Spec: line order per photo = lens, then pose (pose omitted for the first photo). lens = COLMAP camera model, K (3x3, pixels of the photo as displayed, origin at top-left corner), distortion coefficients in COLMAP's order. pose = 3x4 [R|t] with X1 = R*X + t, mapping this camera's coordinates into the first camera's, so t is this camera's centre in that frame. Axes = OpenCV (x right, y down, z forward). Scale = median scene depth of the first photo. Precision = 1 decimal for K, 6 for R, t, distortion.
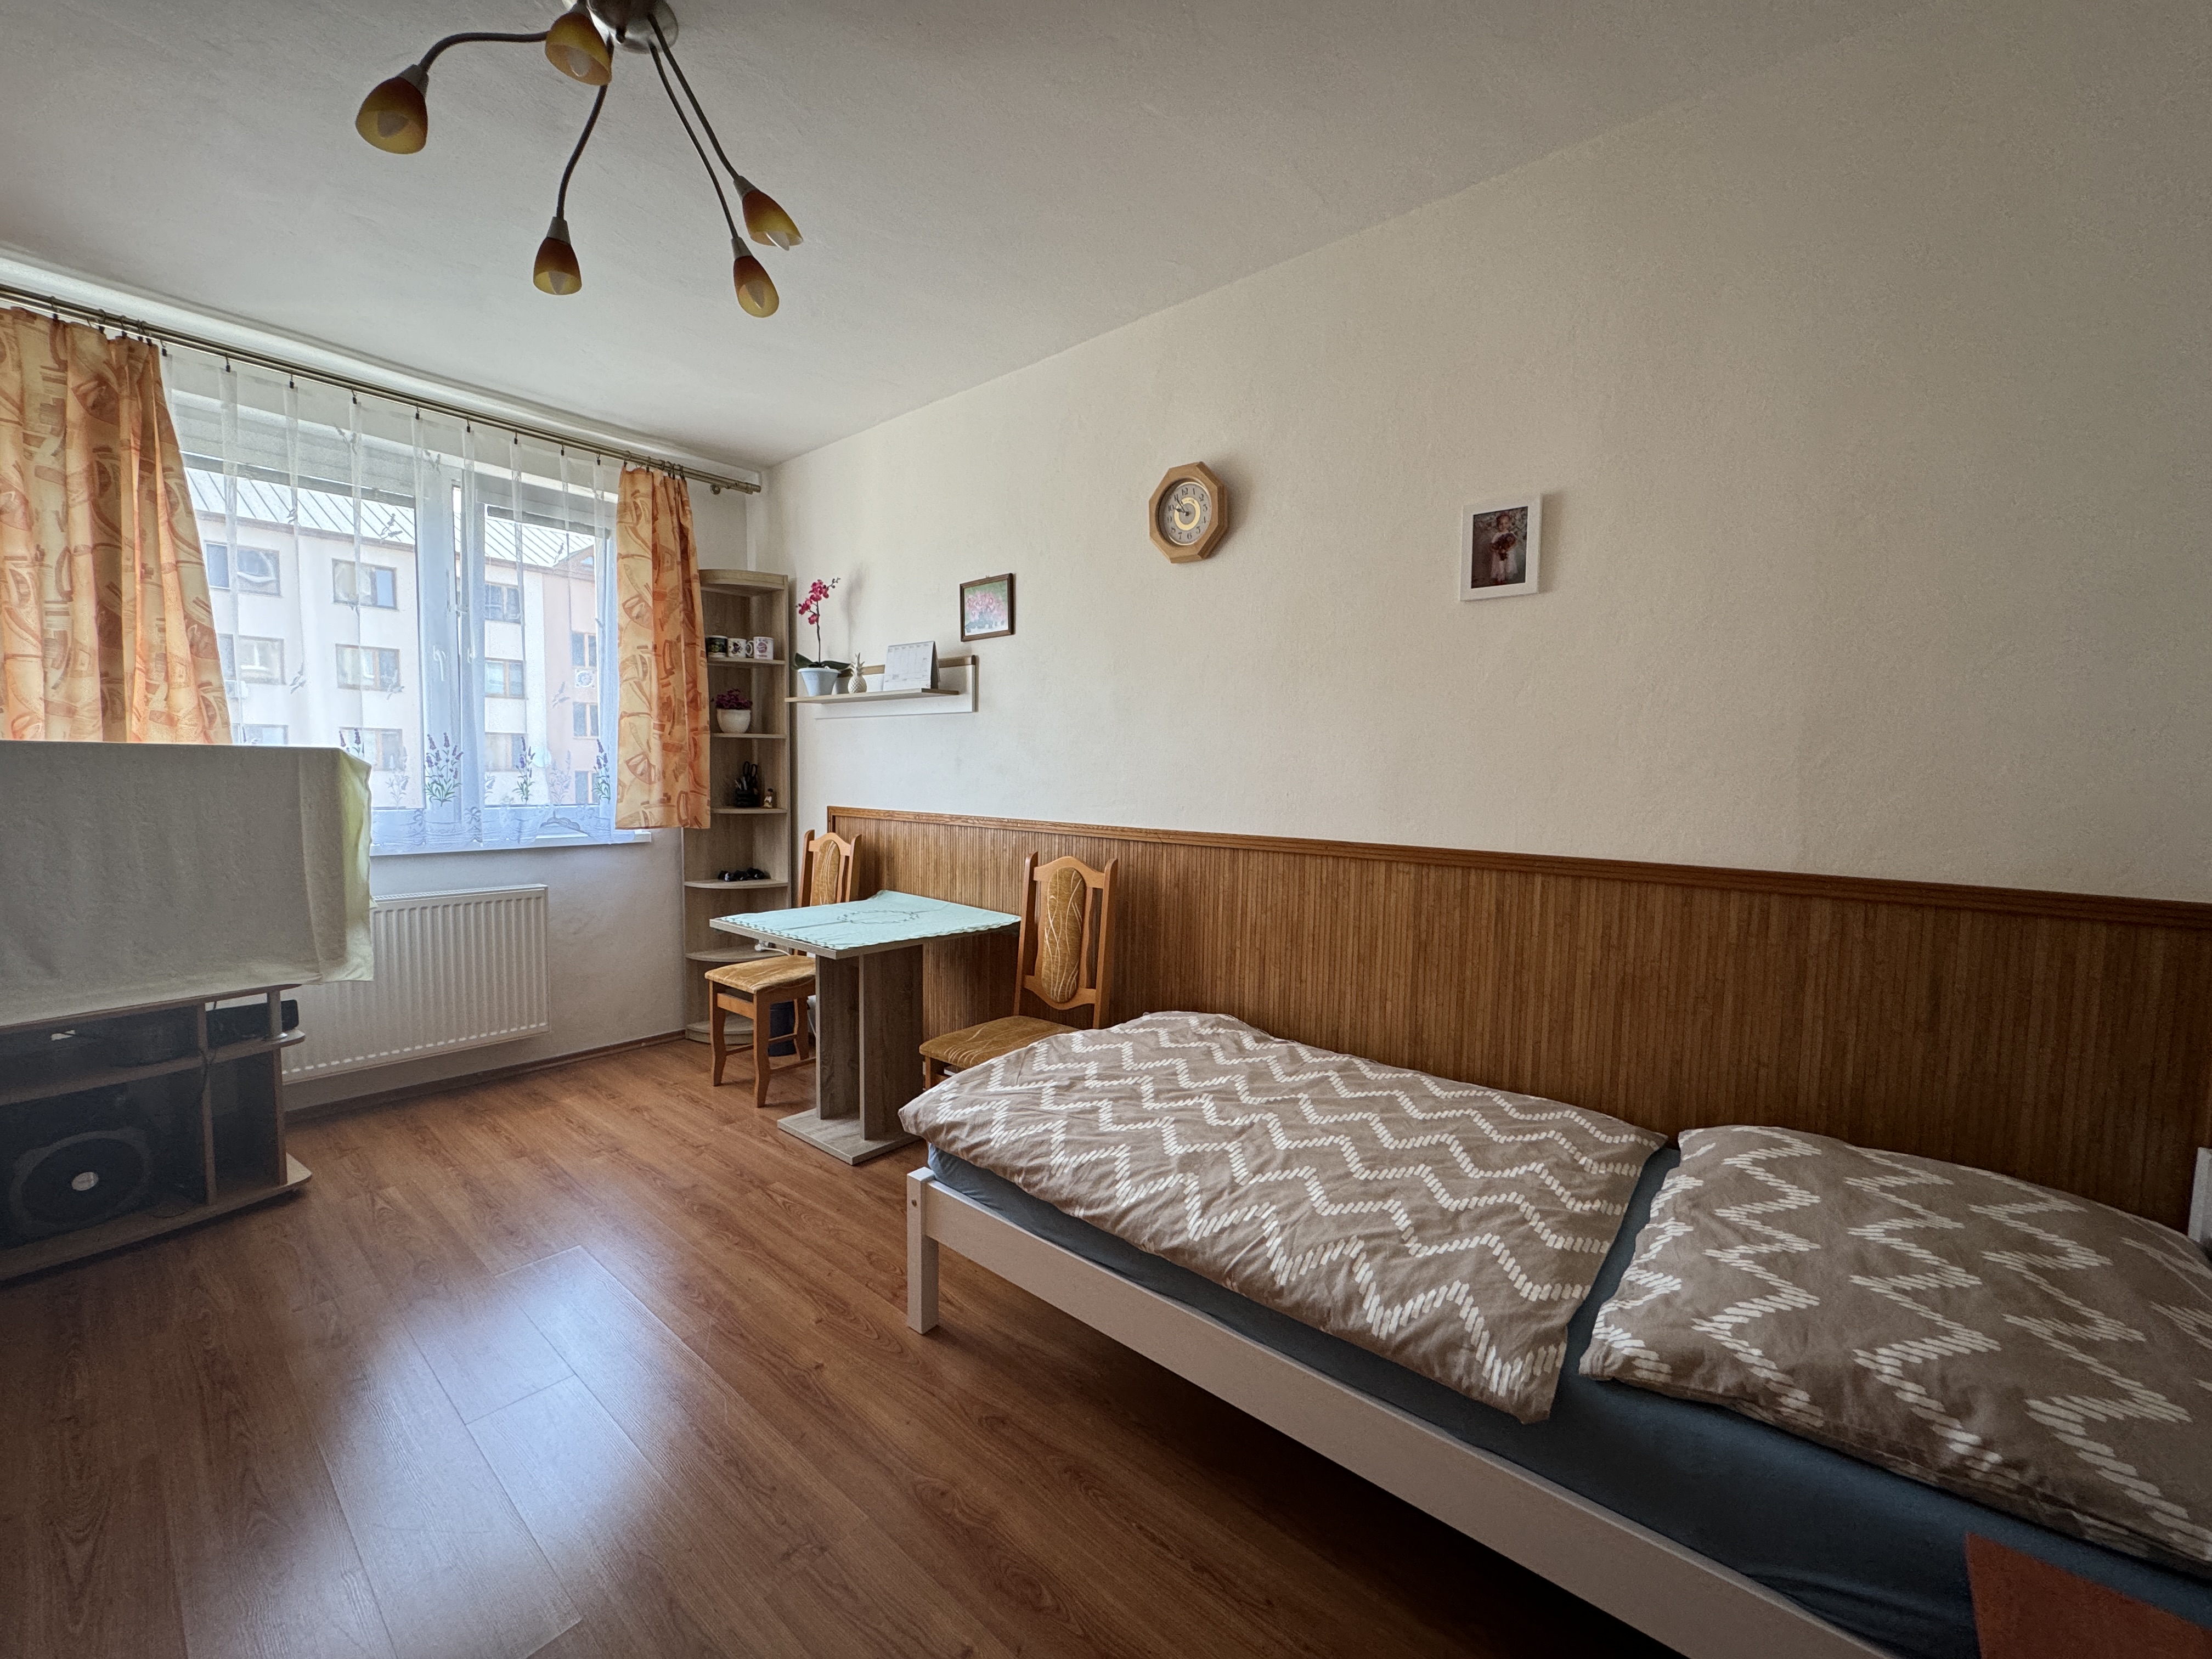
lens RADIAL K [[879.6, 0, 1109.1], [0, 879.6, 833.1], [0, 0, 1]] dist [0.001181, 0.000439]
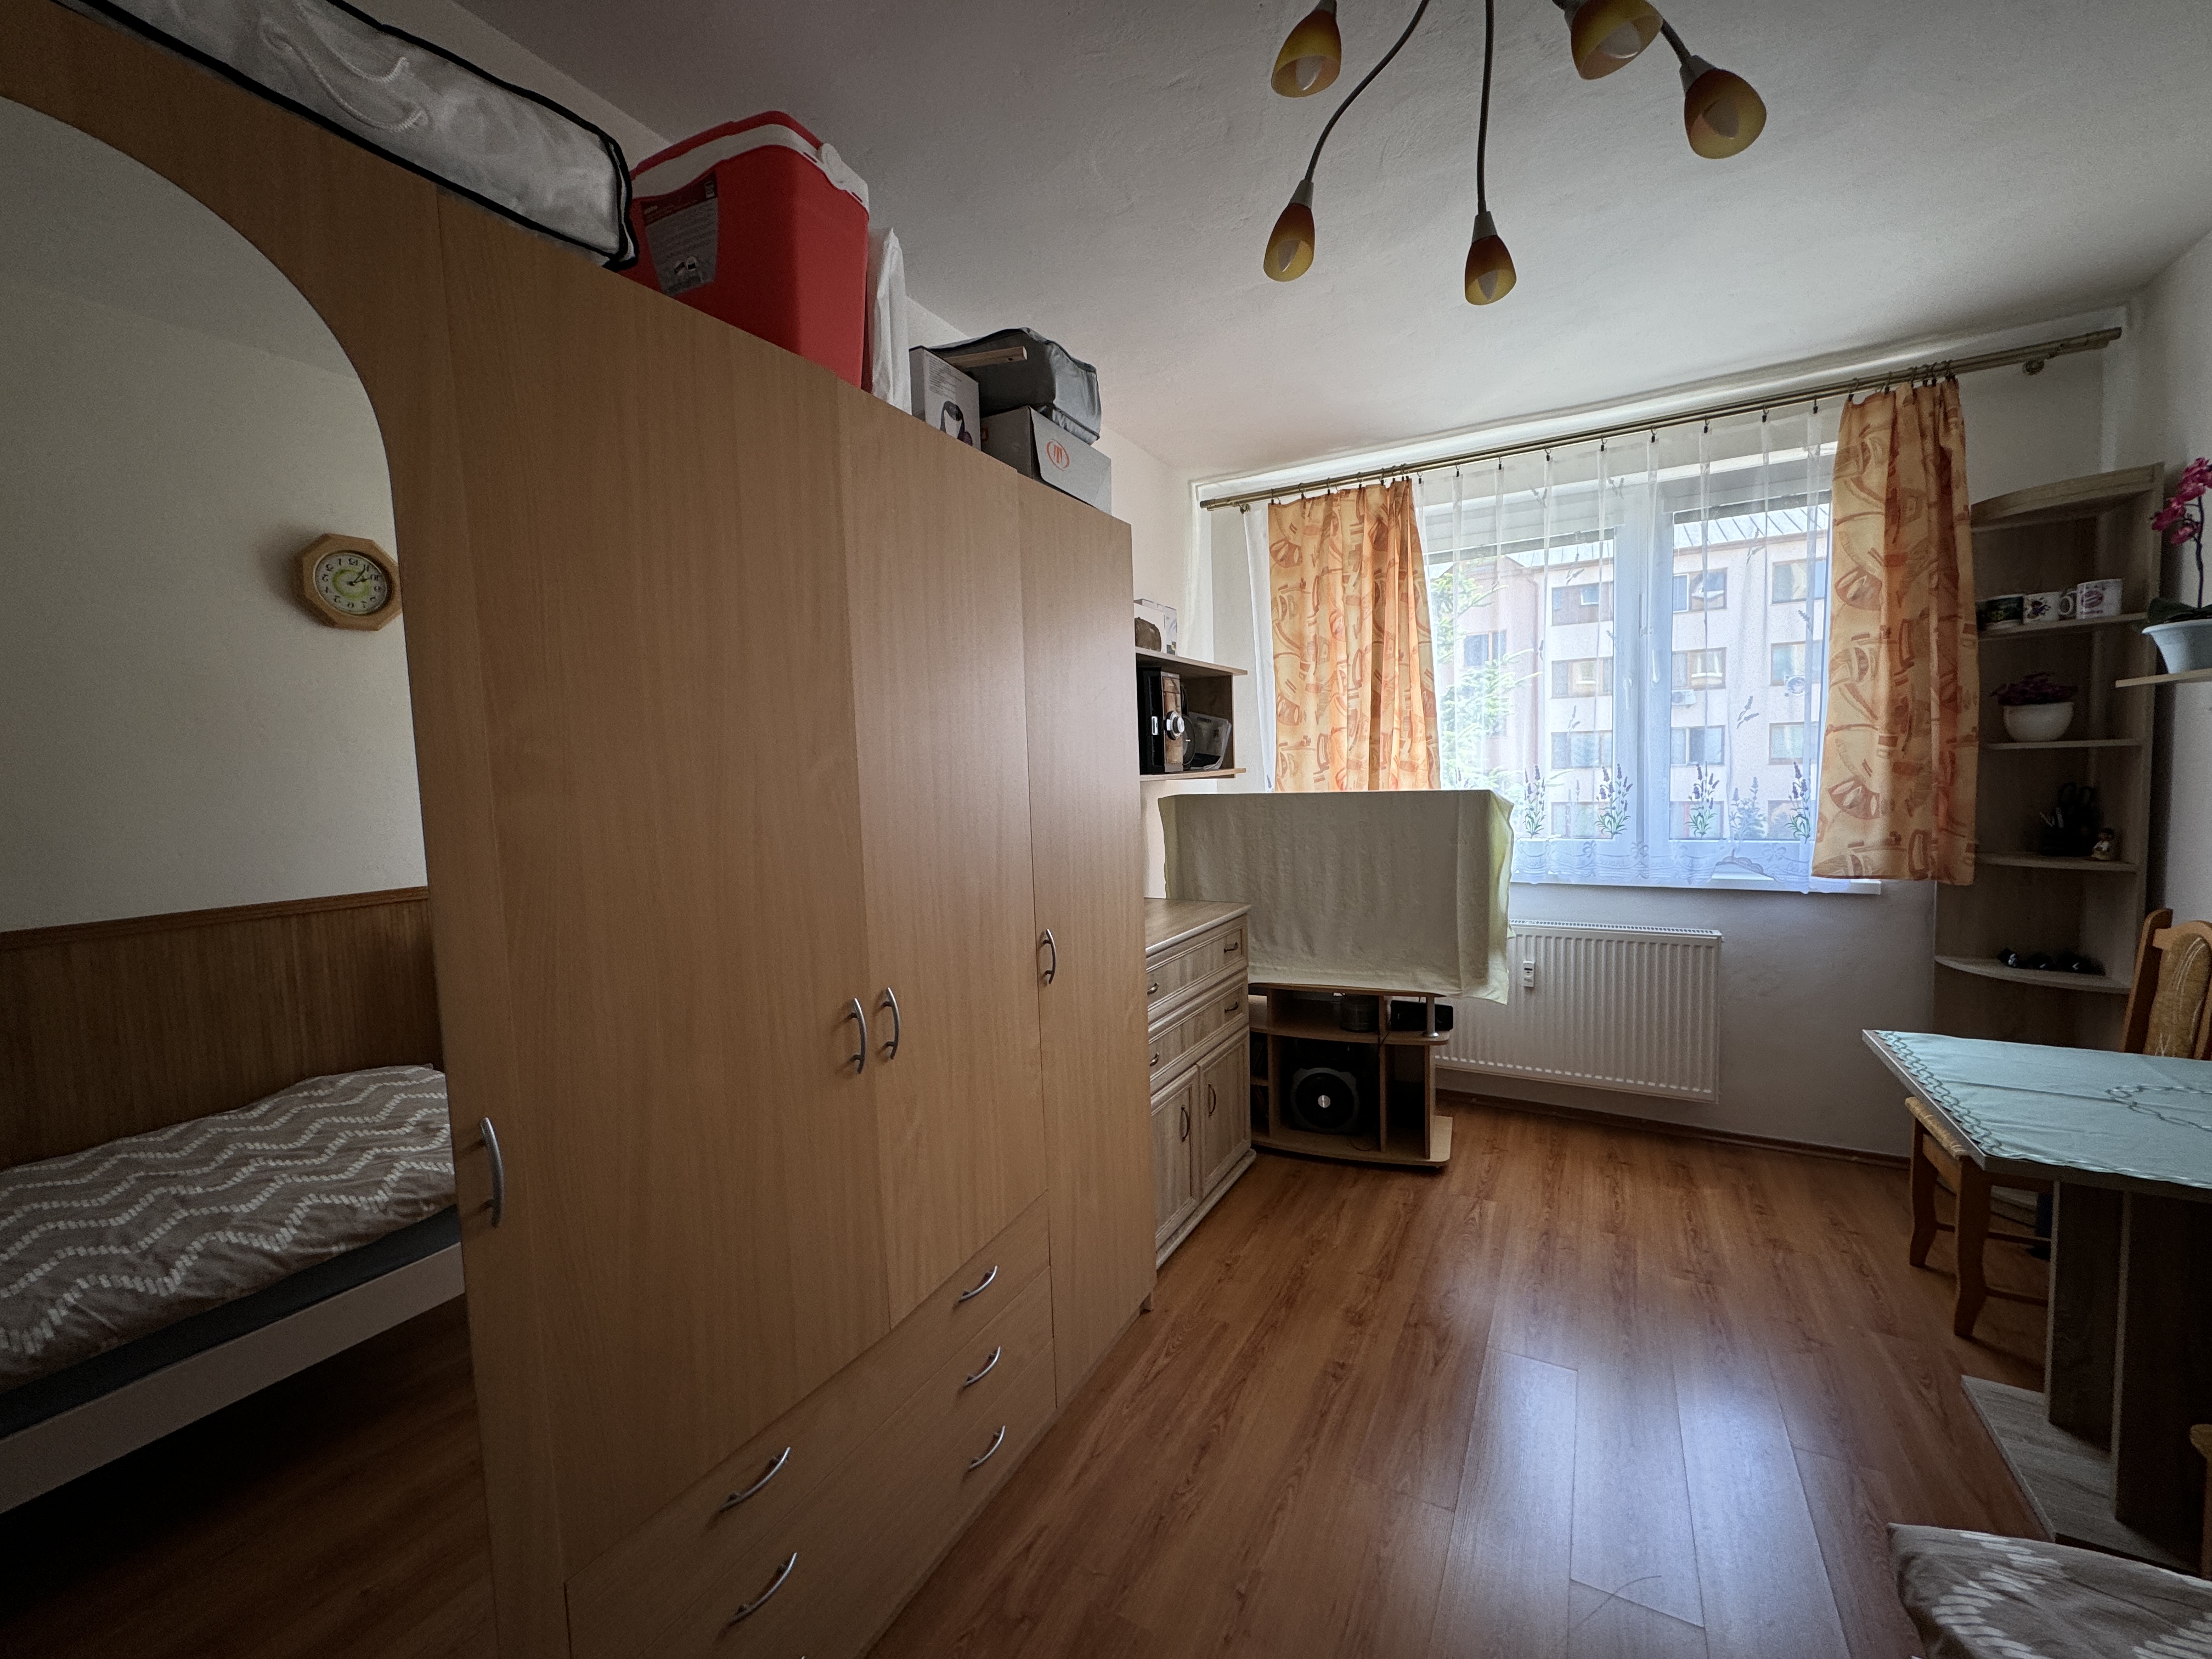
lens RADIAL K [[886.3, 0, 1106.0], [0, 886.3, 829.5], [0, 0, 1]] dist [-0.001026, -0.000108]
pose [[0.185447, 0.048478, -0.981458, 0.098493], [-0.038671, 0.998369, 0.042007, -0.057272], [0.981893, 0.030164, 0.187019, 0.247165]]
